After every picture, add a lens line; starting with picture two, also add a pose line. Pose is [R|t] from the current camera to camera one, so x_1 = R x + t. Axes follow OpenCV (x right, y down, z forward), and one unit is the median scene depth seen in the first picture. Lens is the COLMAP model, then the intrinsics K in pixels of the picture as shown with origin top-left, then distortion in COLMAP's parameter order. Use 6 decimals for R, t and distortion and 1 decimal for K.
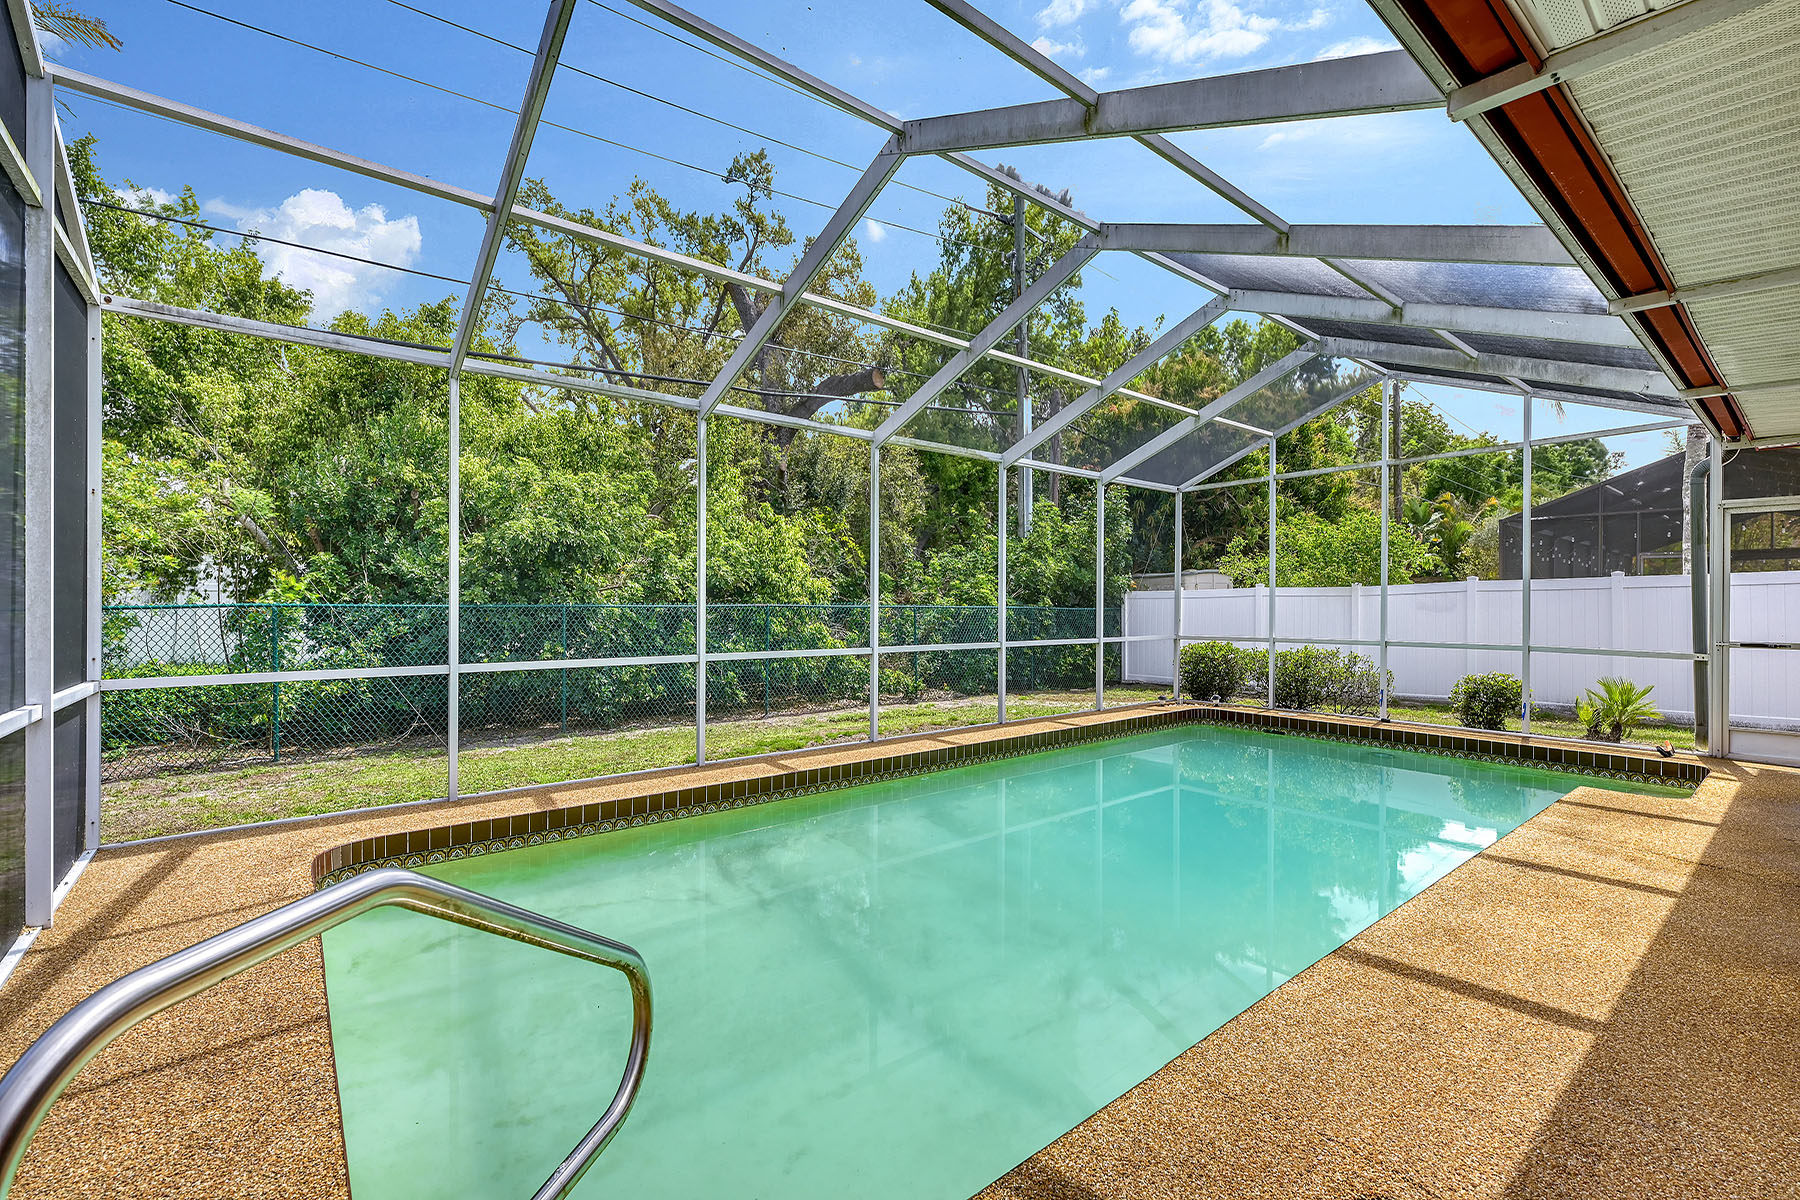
lens RADIAL K [[826.7, 0, 900.0], [0, 826.7, 600.0], [0, 0, 1]] dist [-0.015584, 0.000147]
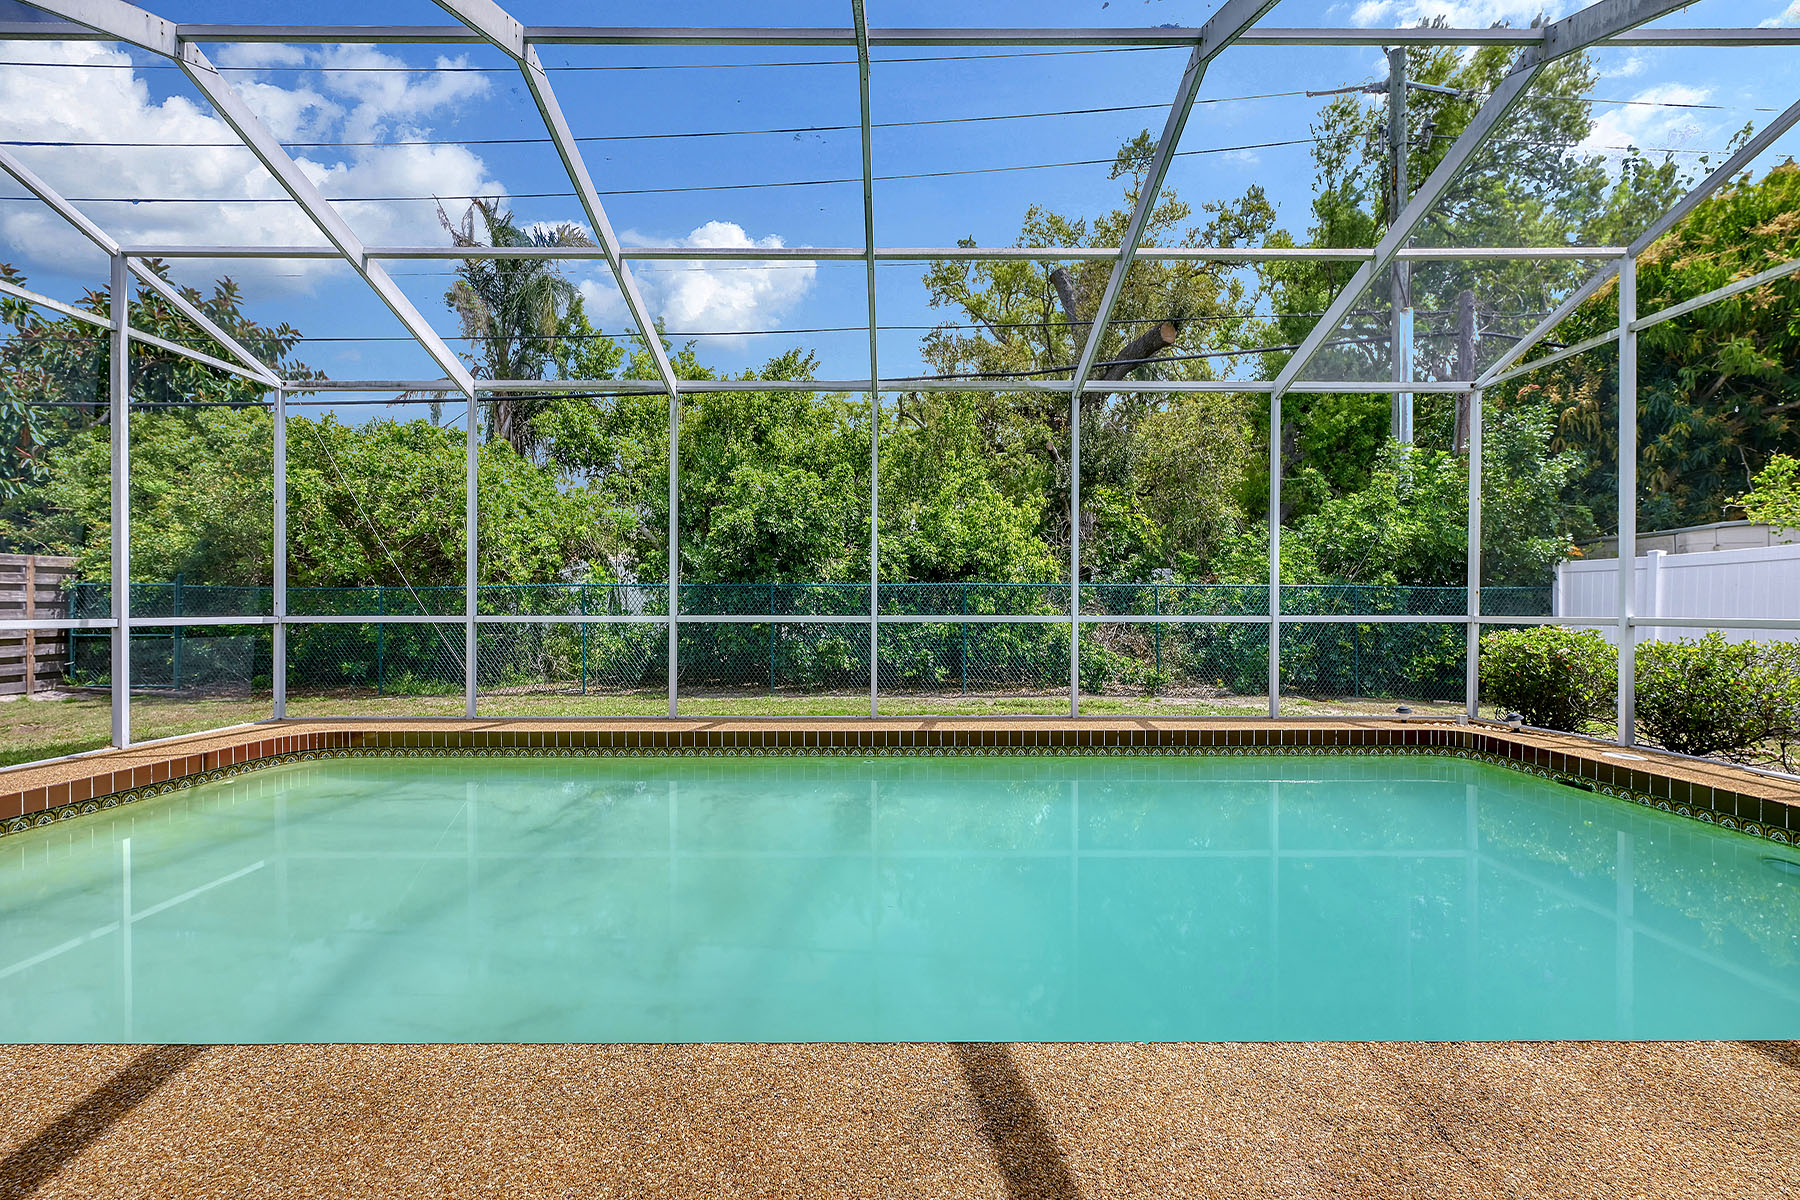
lens RADIAL K [[748.6, 0, 900.0], [0, 748.6, 600.0], [0, 0, 1]] dist [0.002942, 0.000281]
pose [[0.755347, -0.004253, -0.655311, 0.288022], [-0.000354, 0.999976, -0.006899, 0.026241], [0.655325, 0.005443, 0.755327, 0.210457]]
